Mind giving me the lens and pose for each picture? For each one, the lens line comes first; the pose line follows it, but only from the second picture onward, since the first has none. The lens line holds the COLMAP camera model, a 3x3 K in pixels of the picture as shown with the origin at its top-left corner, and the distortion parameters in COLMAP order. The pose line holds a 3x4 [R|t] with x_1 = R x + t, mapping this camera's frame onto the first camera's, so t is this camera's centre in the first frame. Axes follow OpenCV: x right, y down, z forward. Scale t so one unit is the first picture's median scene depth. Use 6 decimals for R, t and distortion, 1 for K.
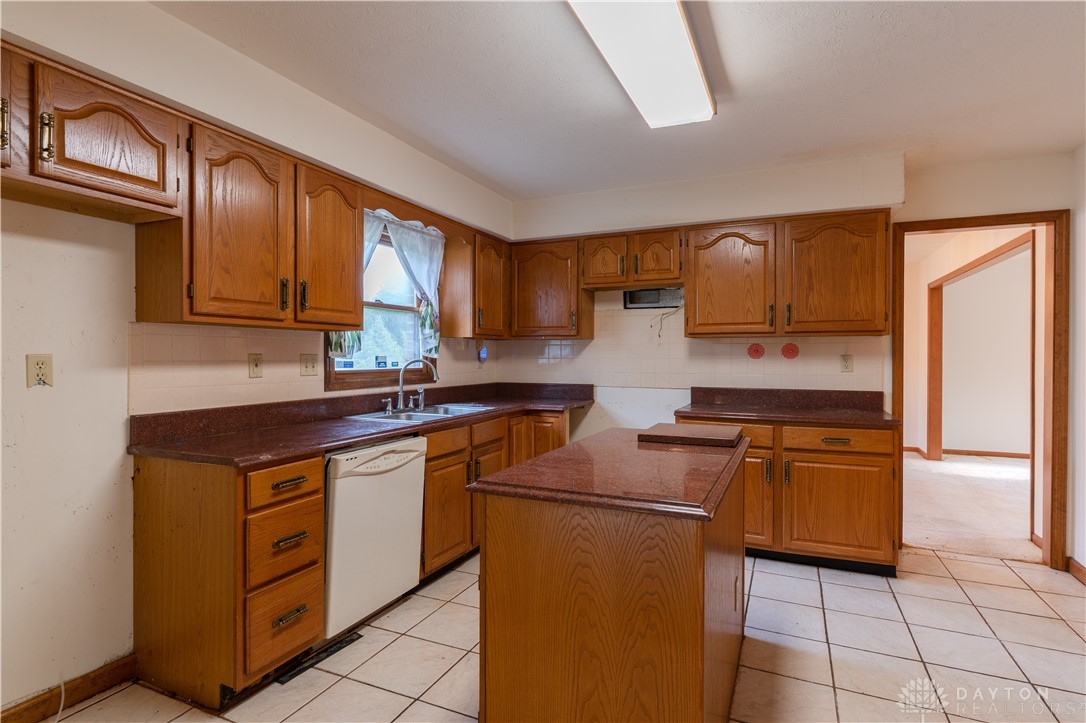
lens RADIAL K [[531.7, 0, 543.0], [0, 531.7, 361.5], [0, 0, 1]] dist [0.000741, -0.000093]
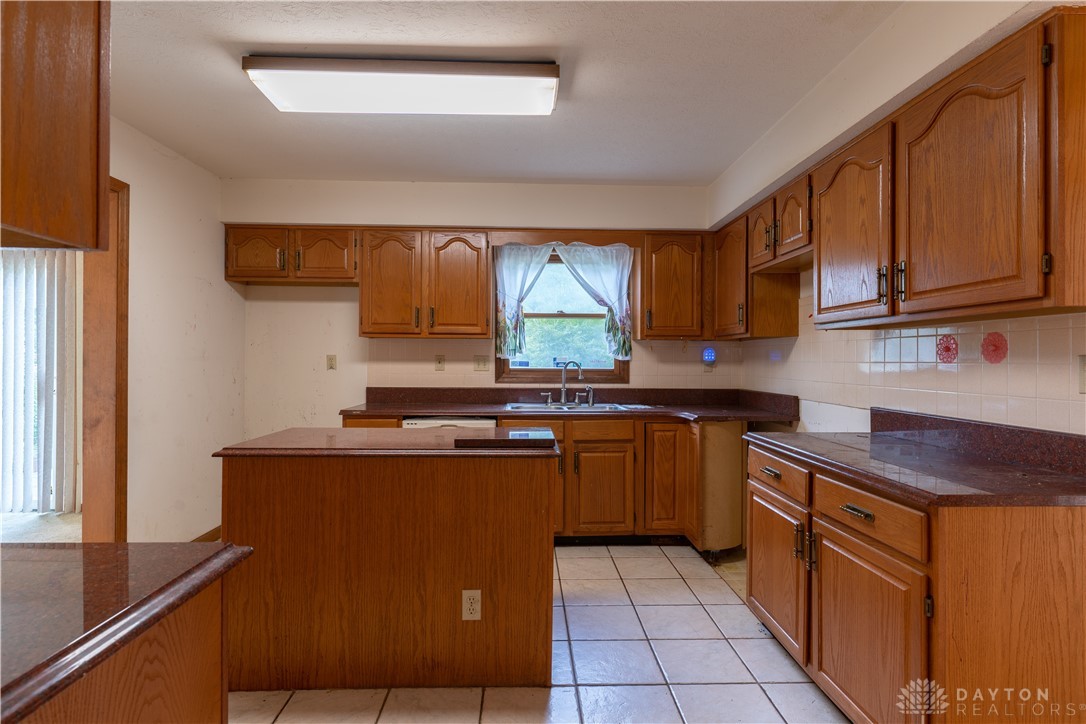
lens RADIAL K [[565.8, 0, 543.0], [0, 565.8, 362.0], [0, 0, 1]] dist [-0.000707, -0.000097]
pose [[0.445312, 0.006284, -0.895354, 0.858694], [-0.016991, 0.999855, -0.001433, 0.002110], [0.895214, 0.015851, 0.445354, 0.427677]]
